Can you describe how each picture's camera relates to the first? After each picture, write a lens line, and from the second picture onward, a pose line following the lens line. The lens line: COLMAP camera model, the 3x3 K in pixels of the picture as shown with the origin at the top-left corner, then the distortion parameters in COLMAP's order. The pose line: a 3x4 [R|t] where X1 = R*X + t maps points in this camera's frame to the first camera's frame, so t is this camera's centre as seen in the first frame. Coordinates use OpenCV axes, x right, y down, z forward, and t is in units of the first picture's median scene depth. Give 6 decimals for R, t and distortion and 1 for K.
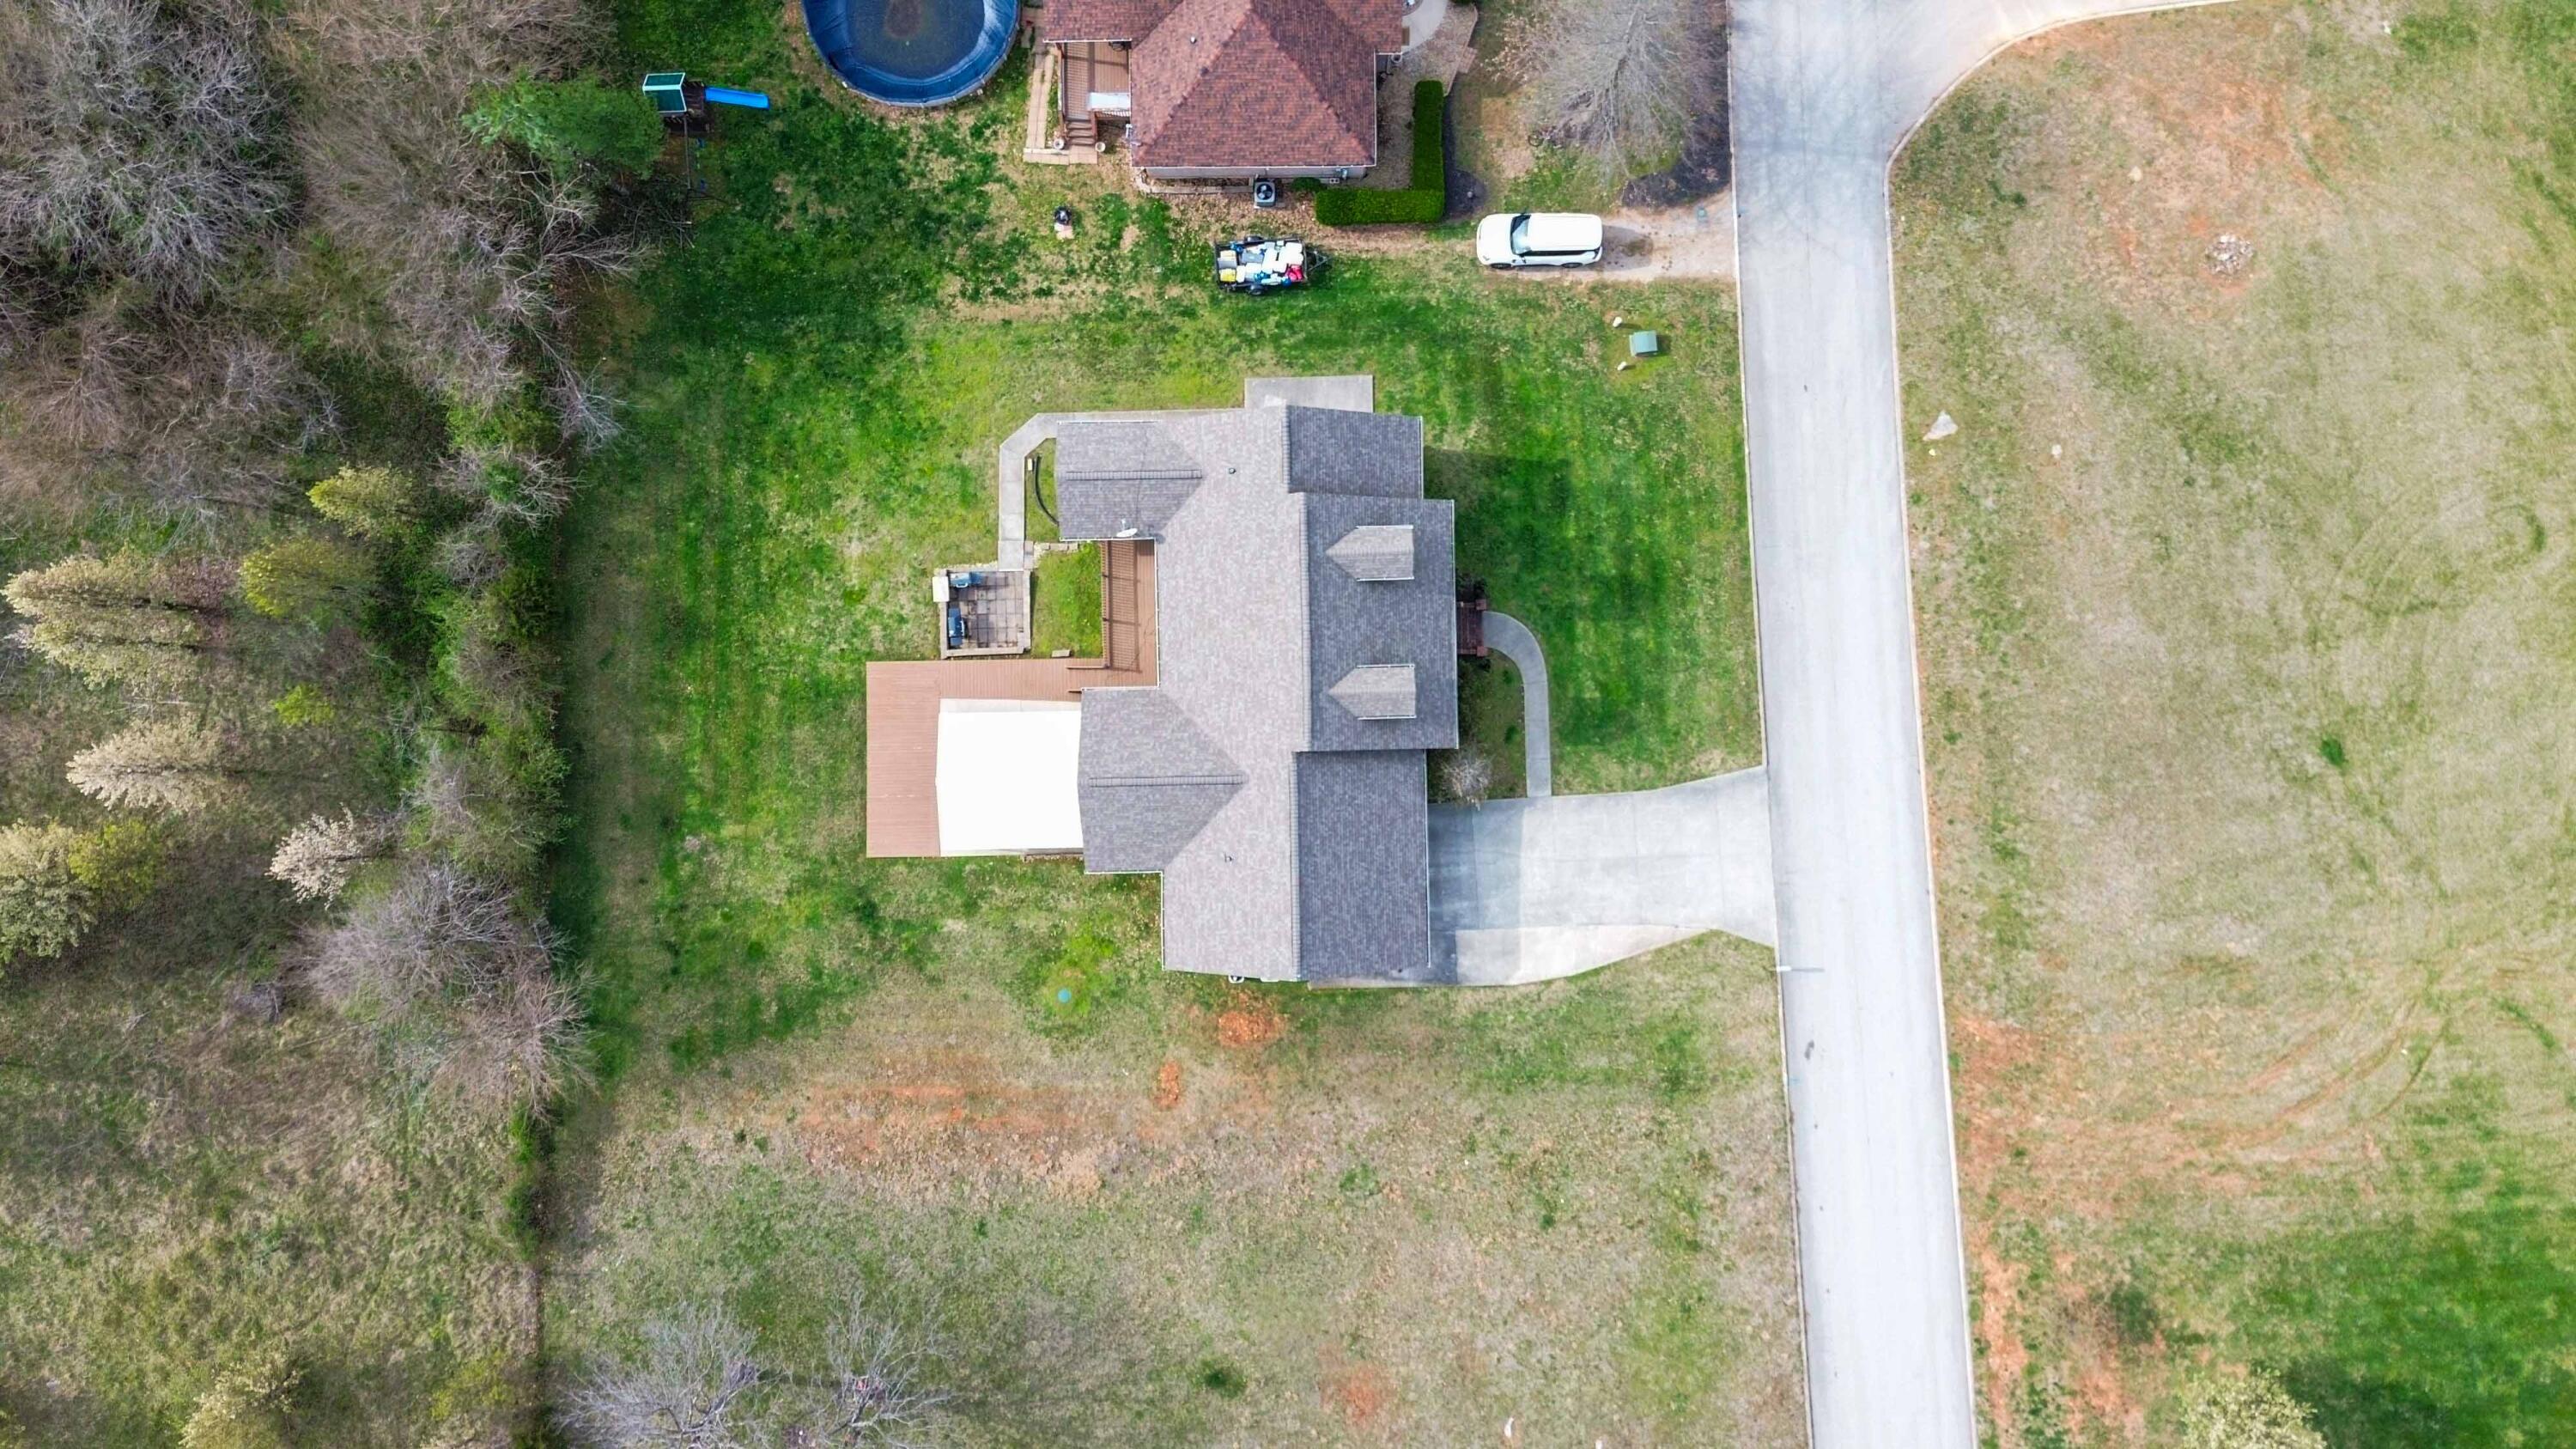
lens RADIAL K [[1814.1, 0, 1285.4], [0, 1814.1, 720.3], [0, 0, 1]] dist [0.061452, -0.049425]
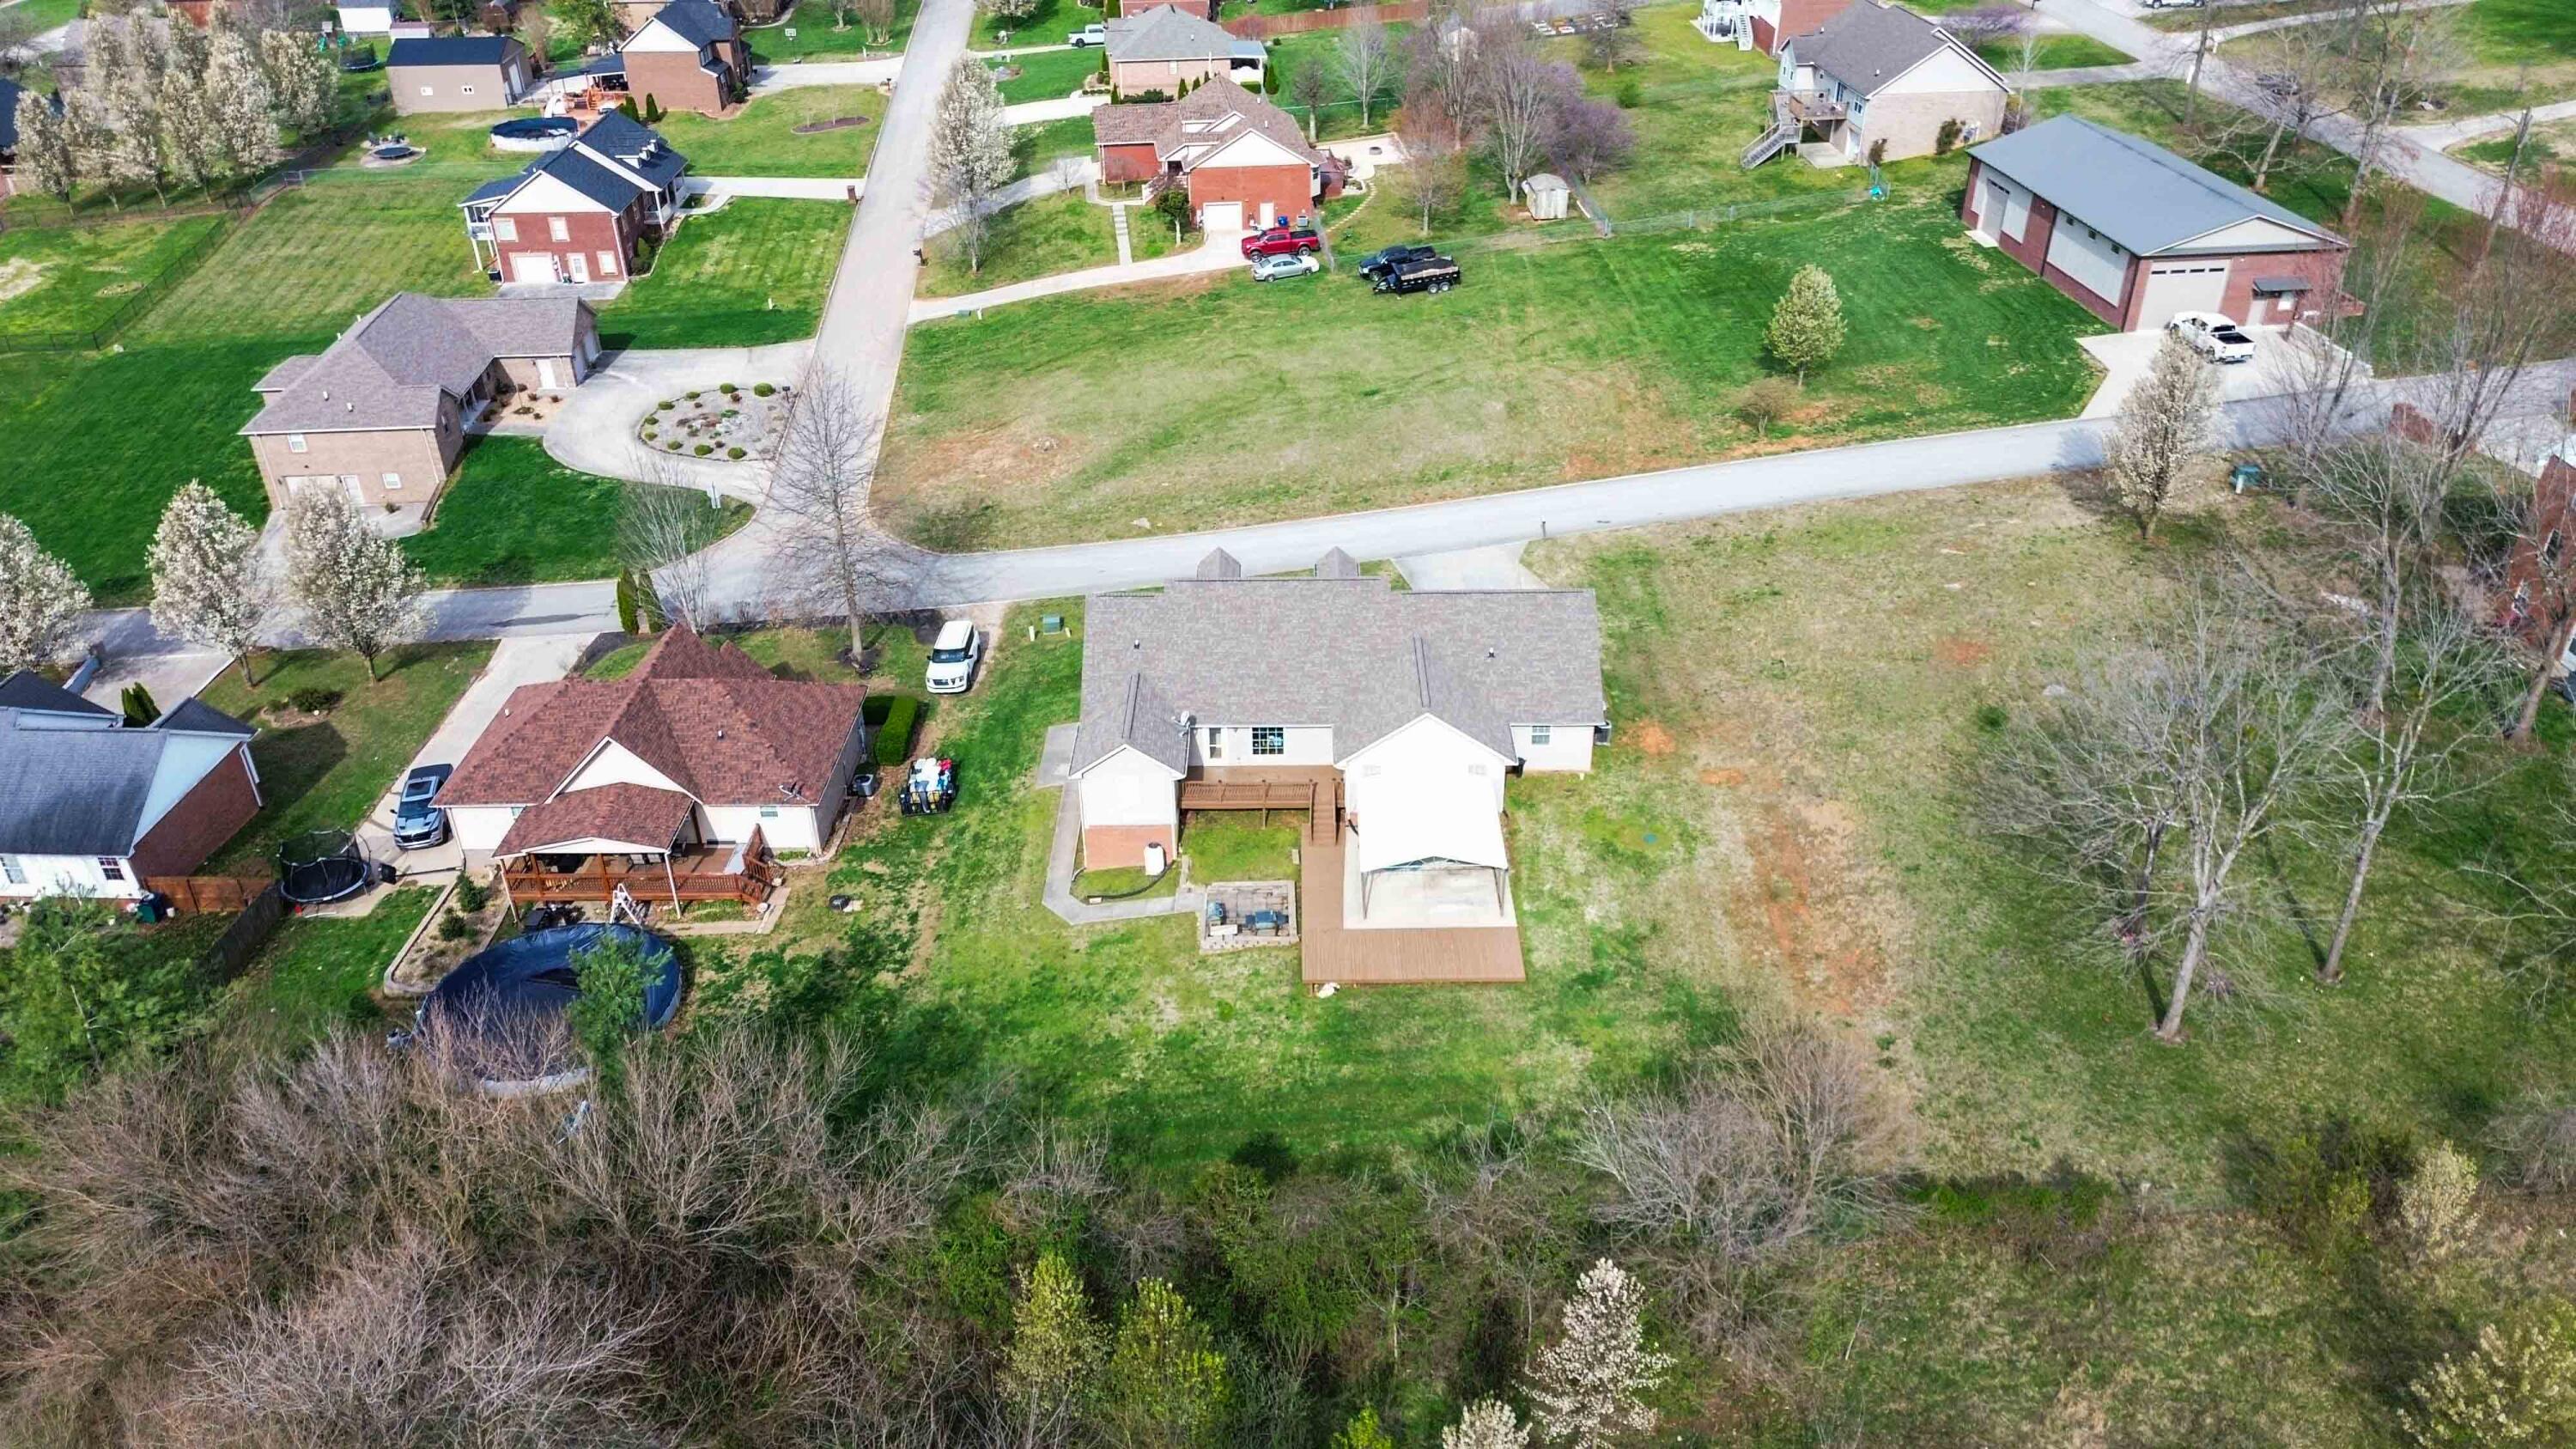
lens RADIAL K [[1814.1, 0, 1285.4], [0, 1814.1, 720.3], [0, 0, 1]] dist [0.061452, -0.049425]
pose [[0.021158, -0.505543, 0.862542, -0.908810], [0.999748, 0.004250, -0.022032, -0.021484], [0.007473, 0.862791, 0.505506, 0.442689]]
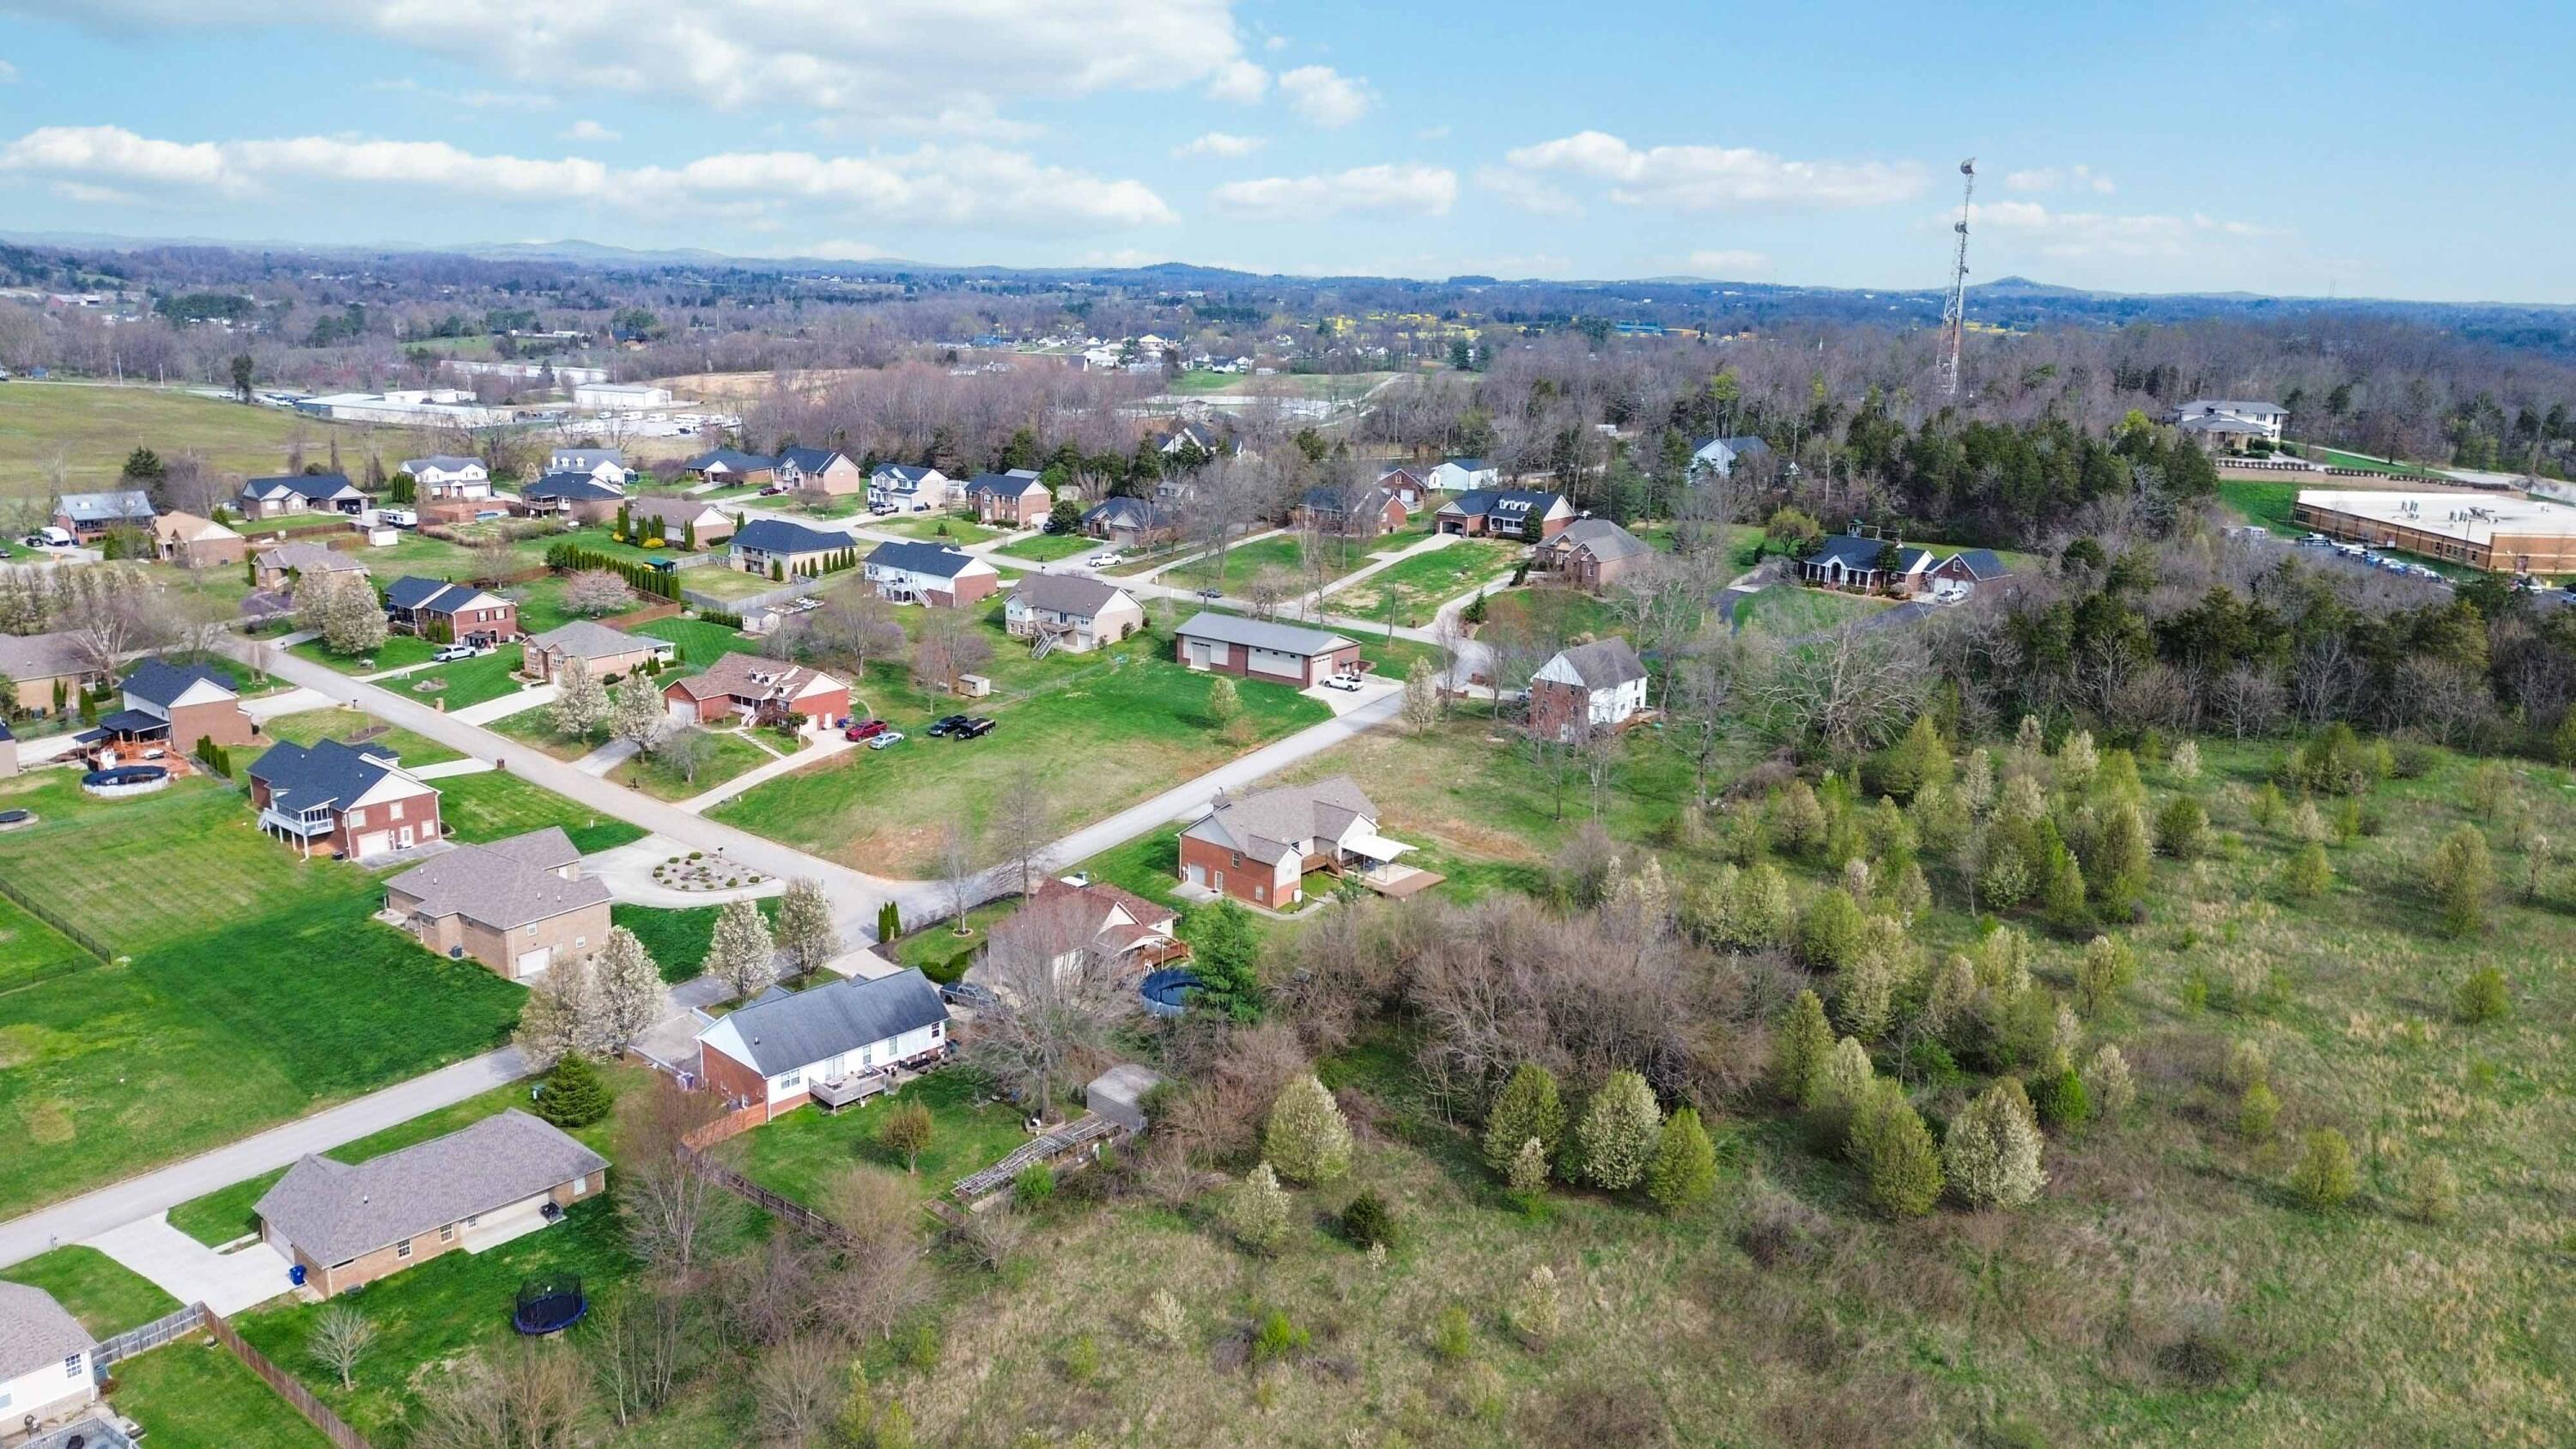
lens RADIAL K [[1803.4, 0, 1288.0], [0, 1803.4, 724.5], [0, 0, 1]] dist [0.099819, -0.111882]
pose [[-0.738249, -0.168804, 0.653065, -1.641397], [0.674282, -0.158495, 0.721265, -1.816311], [-0.018245, 0.972823, 0.230830, 0.215690]]
